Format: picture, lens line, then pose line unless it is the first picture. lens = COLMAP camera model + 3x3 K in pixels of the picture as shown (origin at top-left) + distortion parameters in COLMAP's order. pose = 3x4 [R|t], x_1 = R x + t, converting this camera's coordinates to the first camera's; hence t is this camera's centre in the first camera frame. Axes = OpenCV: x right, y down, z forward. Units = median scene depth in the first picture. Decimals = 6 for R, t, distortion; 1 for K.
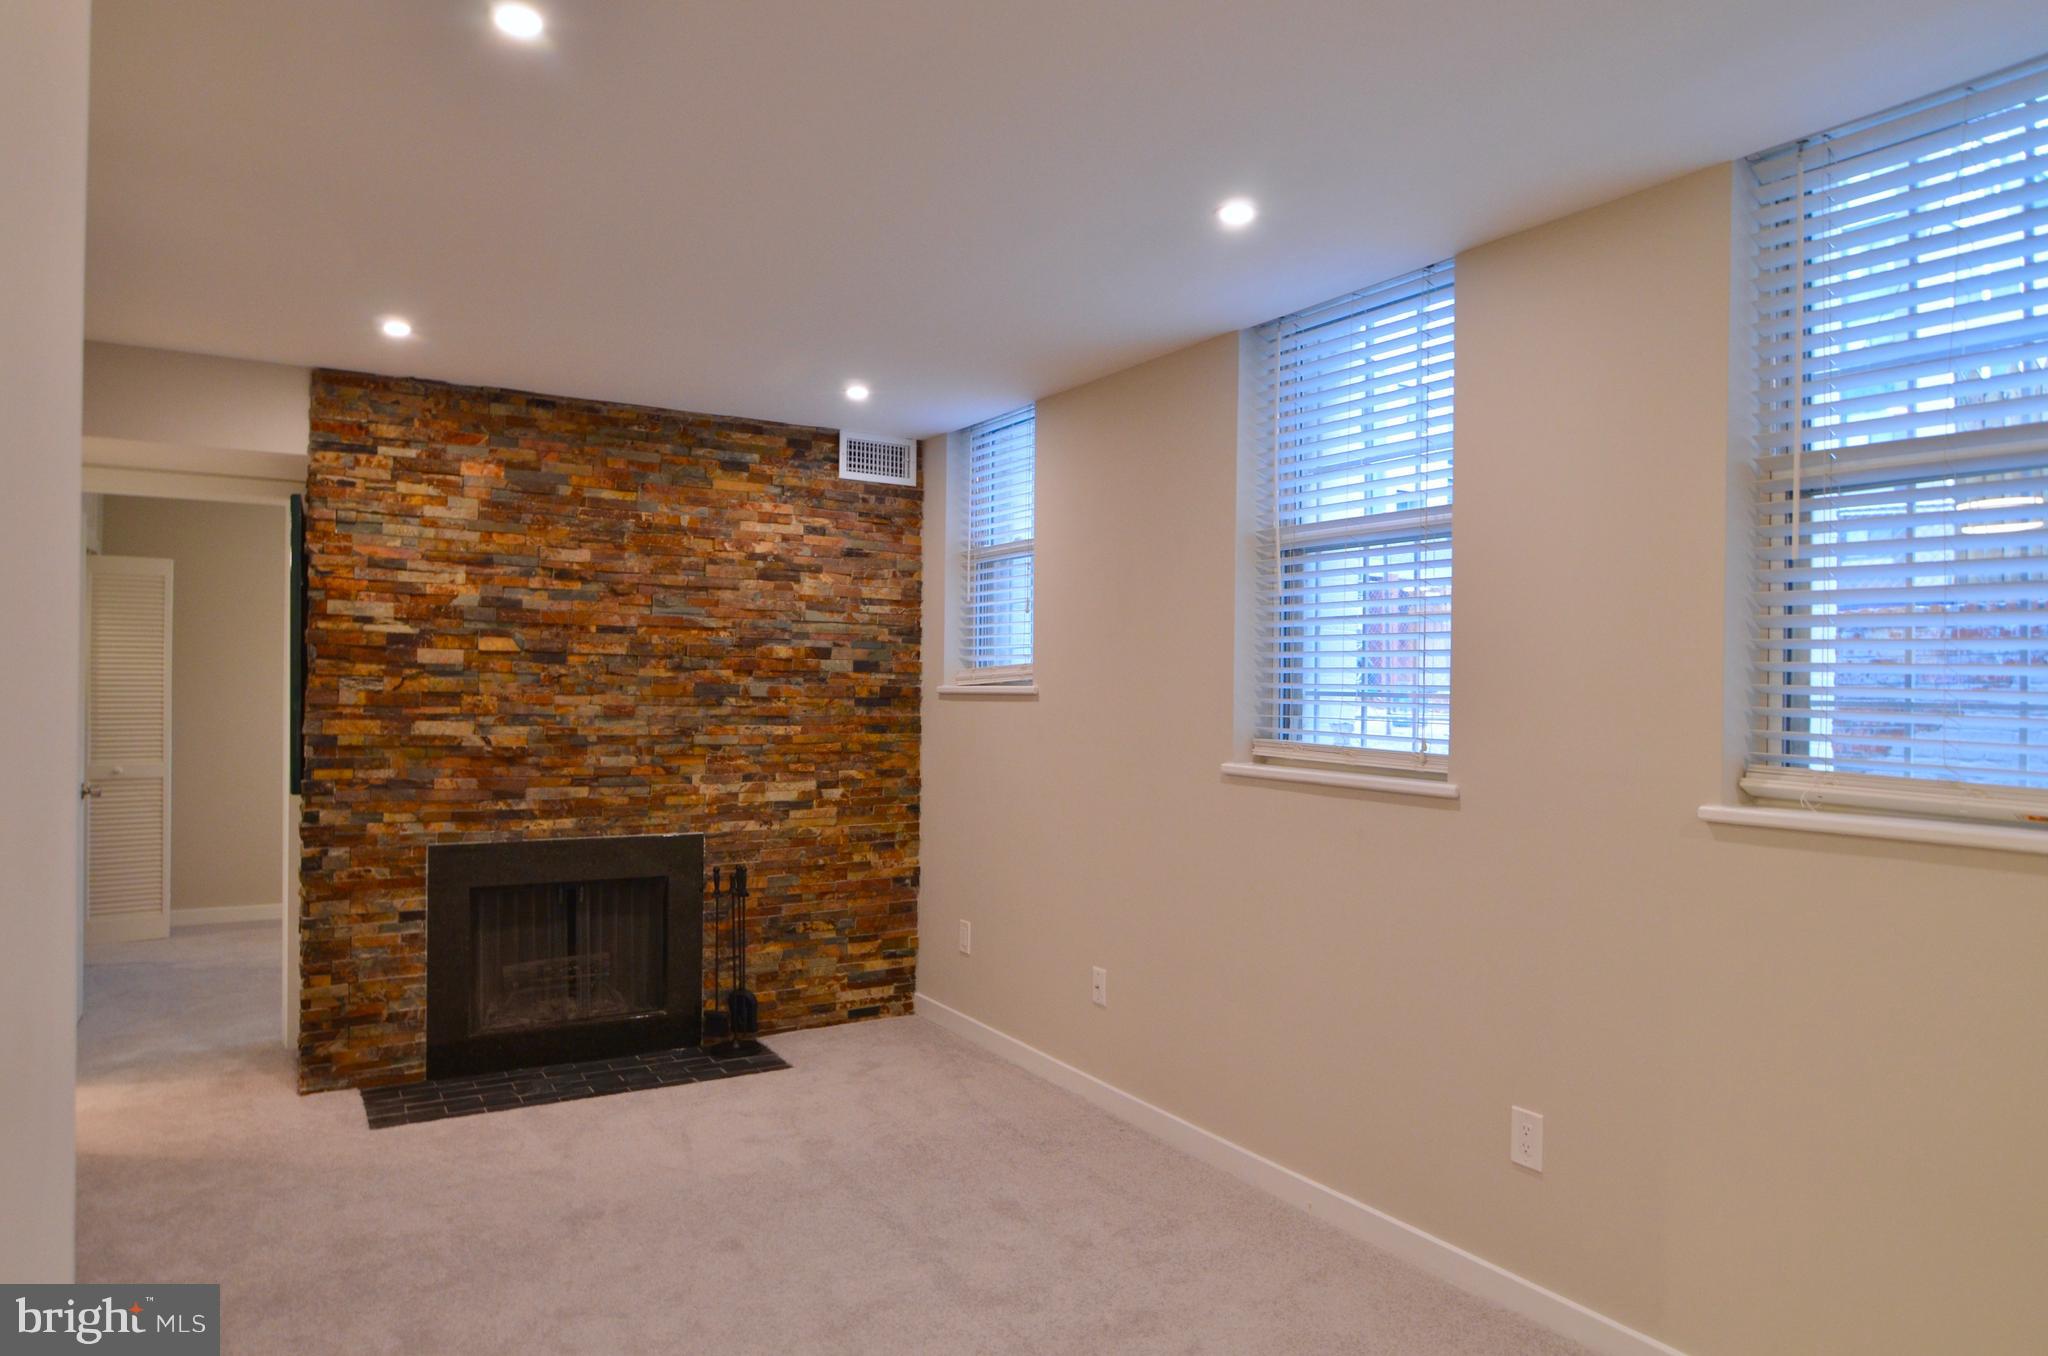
lens RADIAL K [[1262.1, 0, 1044.9], [0, 1262.1, 685.3], [0, 0, 1]] dist [-0.000796, 0.013333]
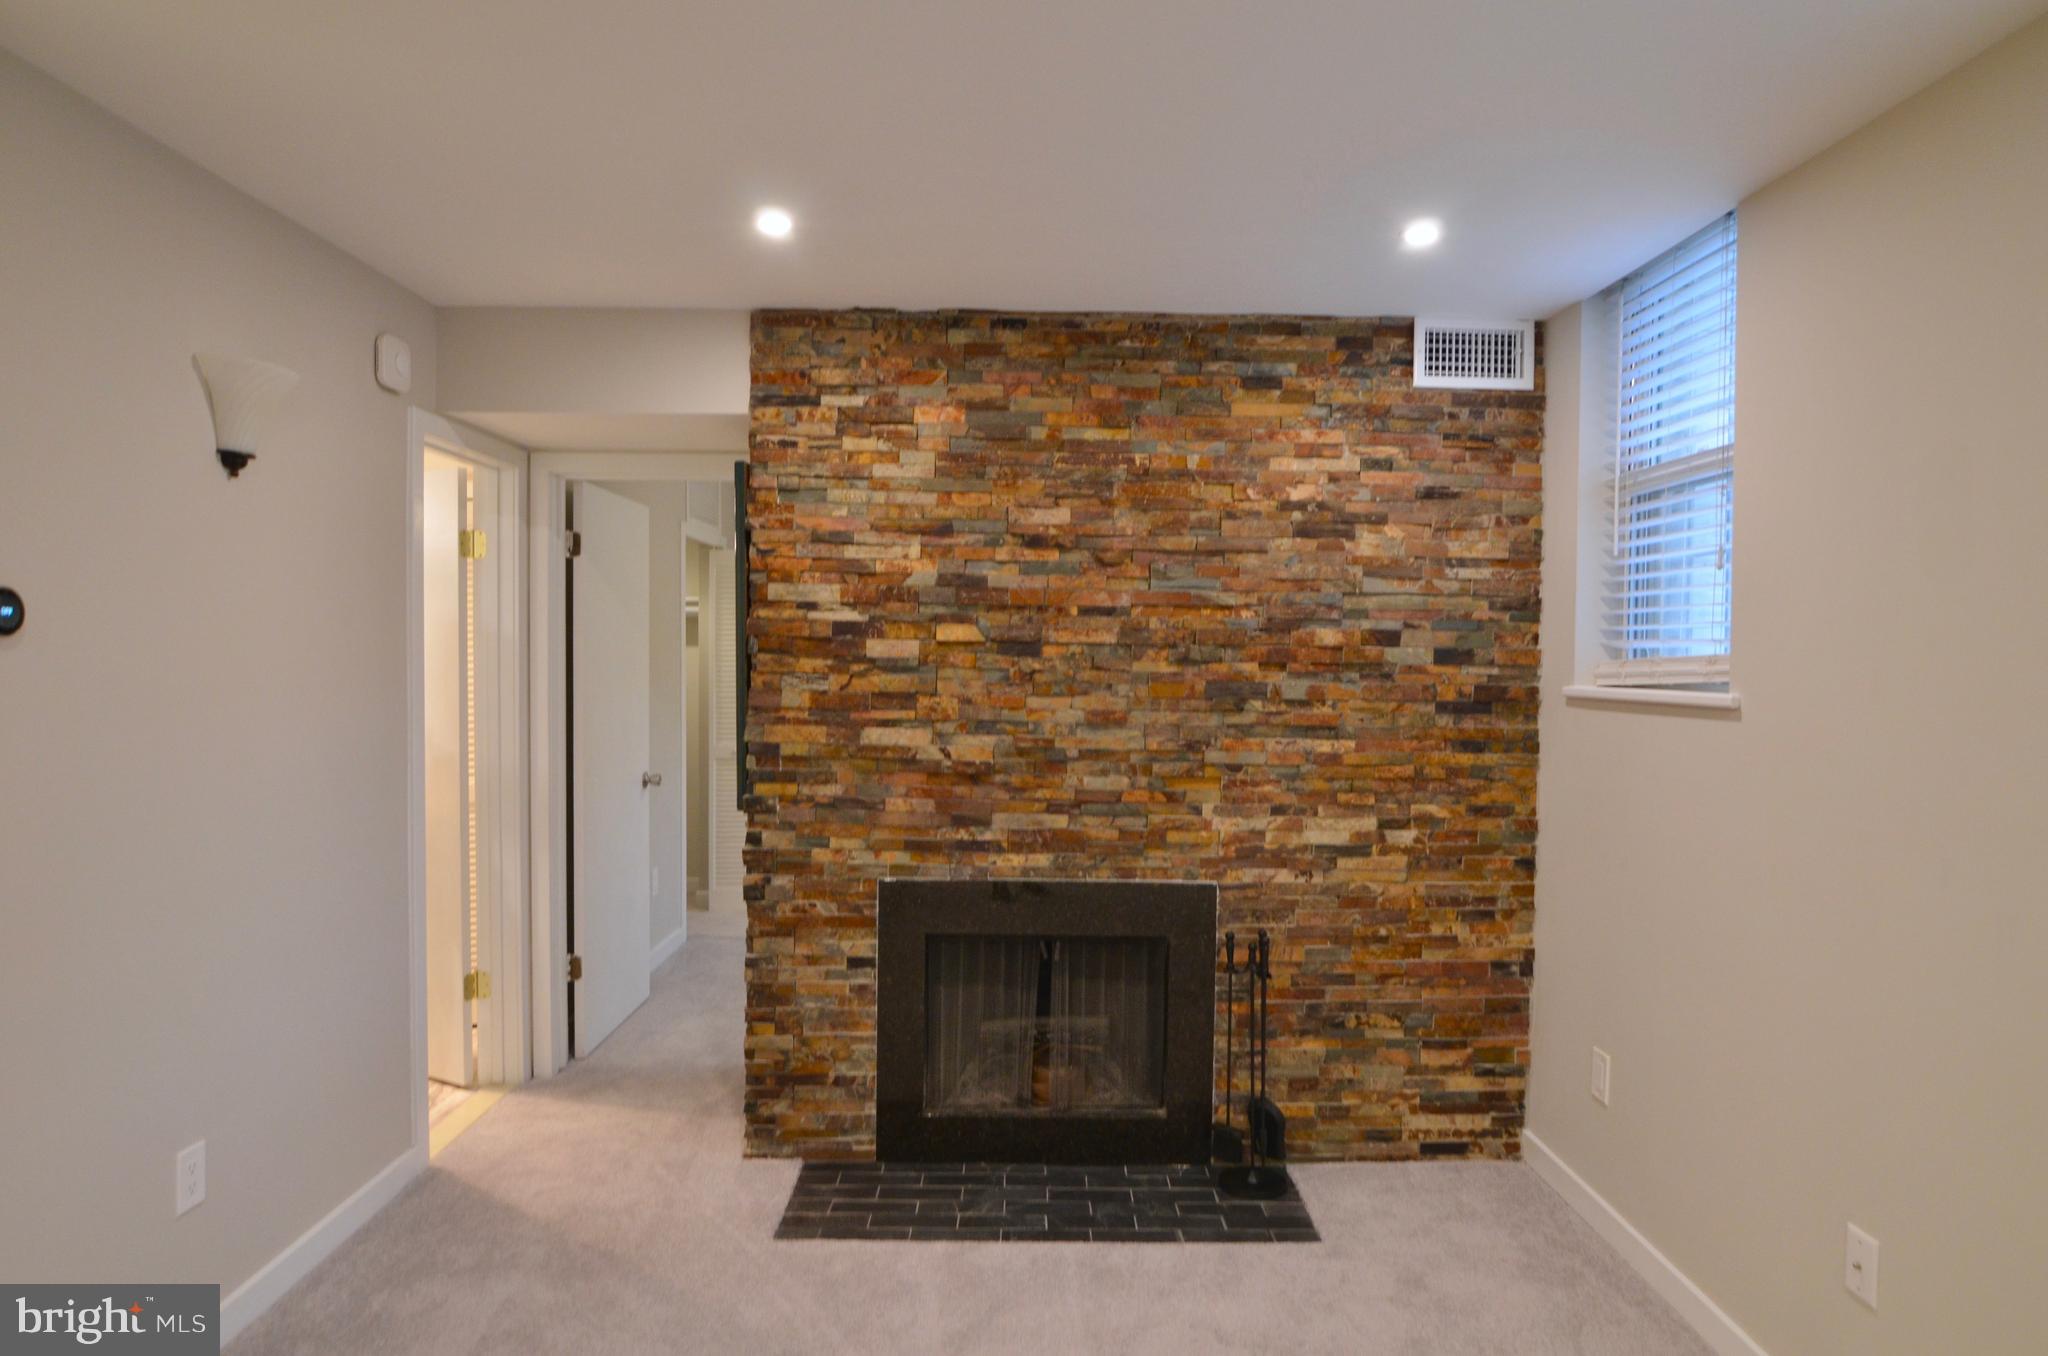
lens RADIAL K [[1208.1, 0, 1020.2], [0, 1208.1, 691.7], [0, 0, 1]] dist [-0.027735, -0.000196]
pose [[0.857361, 0.013801, -0.514530, -0.006250], [-0.000083, 0.999644, 0.026676, -0.015360], [0.514715, -0.022828, 0.857057, 0.360582]]
